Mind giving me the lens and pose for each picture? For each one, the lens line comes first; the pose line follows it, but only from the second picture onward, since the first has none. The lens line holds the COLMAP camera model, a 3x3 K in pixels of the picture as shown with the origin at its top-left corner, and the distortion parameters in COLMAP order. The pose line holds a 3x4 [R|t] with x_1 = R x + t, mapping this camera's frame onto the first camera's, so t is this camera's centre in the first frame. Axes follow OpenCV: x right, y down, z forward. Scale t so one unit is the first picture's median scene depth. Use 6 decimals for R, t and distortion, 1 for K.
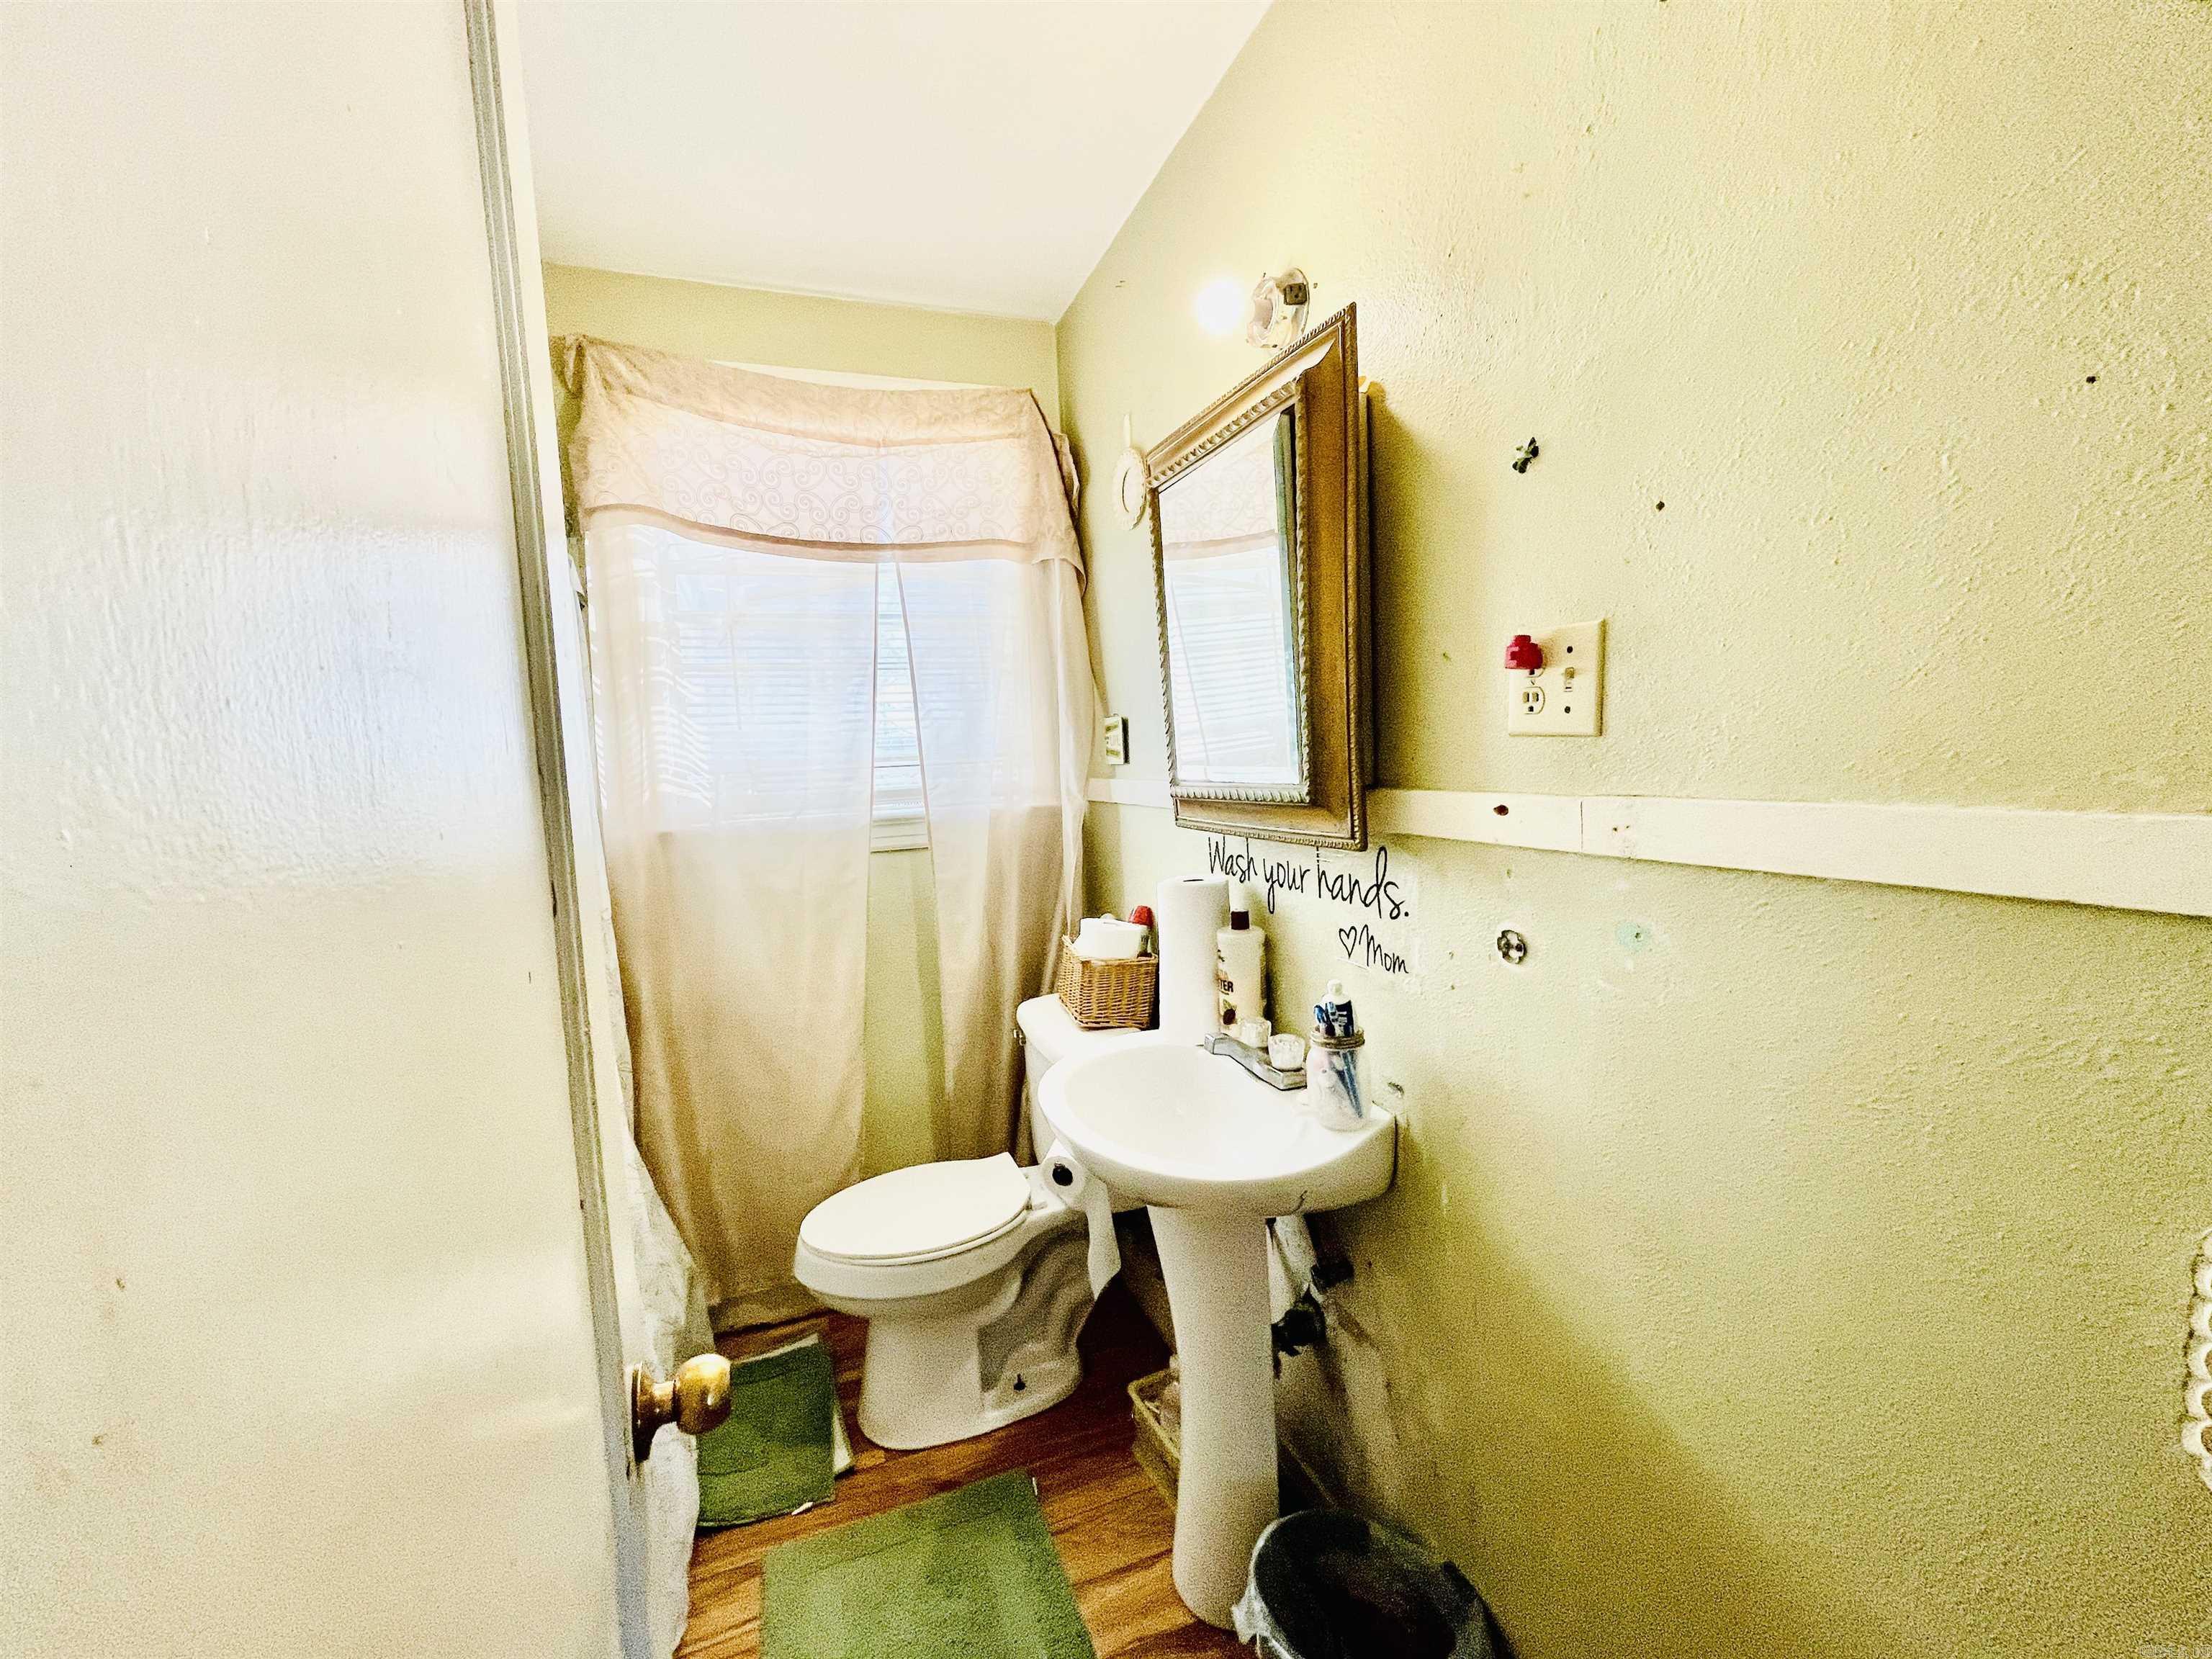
lens RADIAL K [[874.7, 0, 1094.6], [0, 874.7, 823.6], [0, 0, 1]] dist [0.000117, -0.003588]
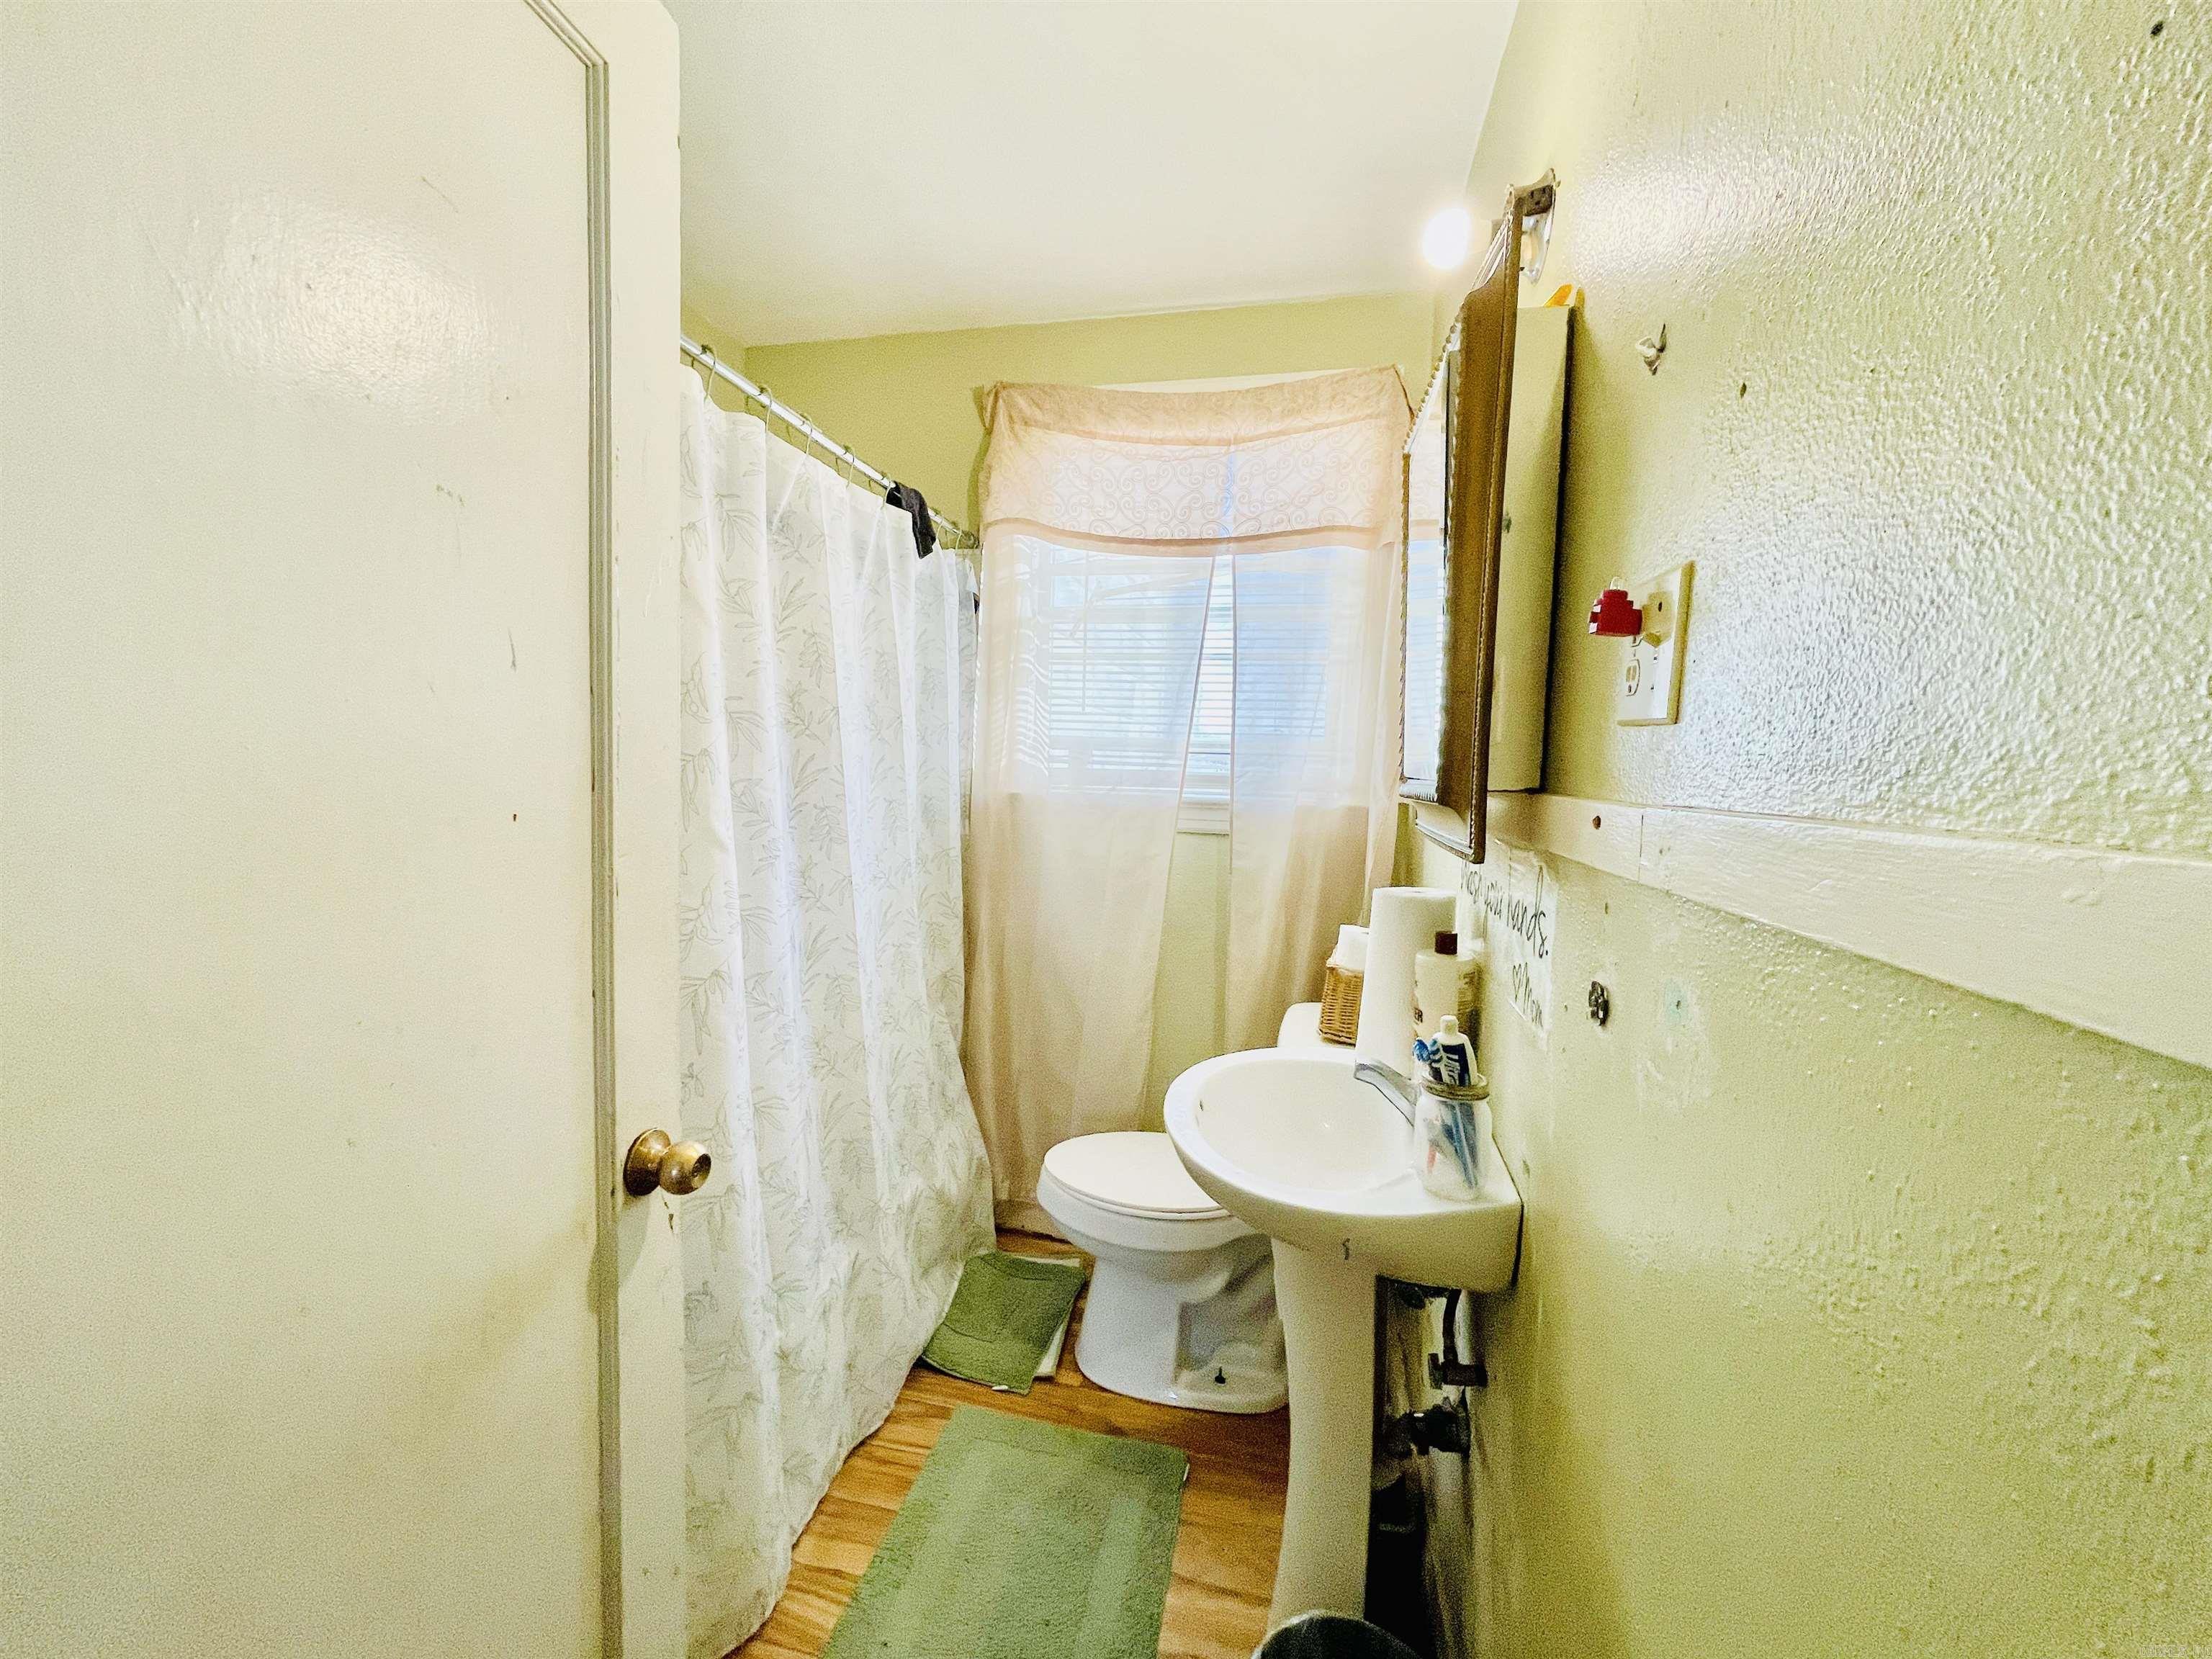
lens RADIAL K [[874.7, 0, 1094.6], [0, 874.7, 823.6], [0, 0, 1]] dist [0.000117, -0.003588]
pose [[0.839050, 0.110075, -0.532803, 0.238834], [-0.113765, 0.993167, 0.026028, 0.007222], [0.532028, 0.038775, 0.845839, 0.058409]]
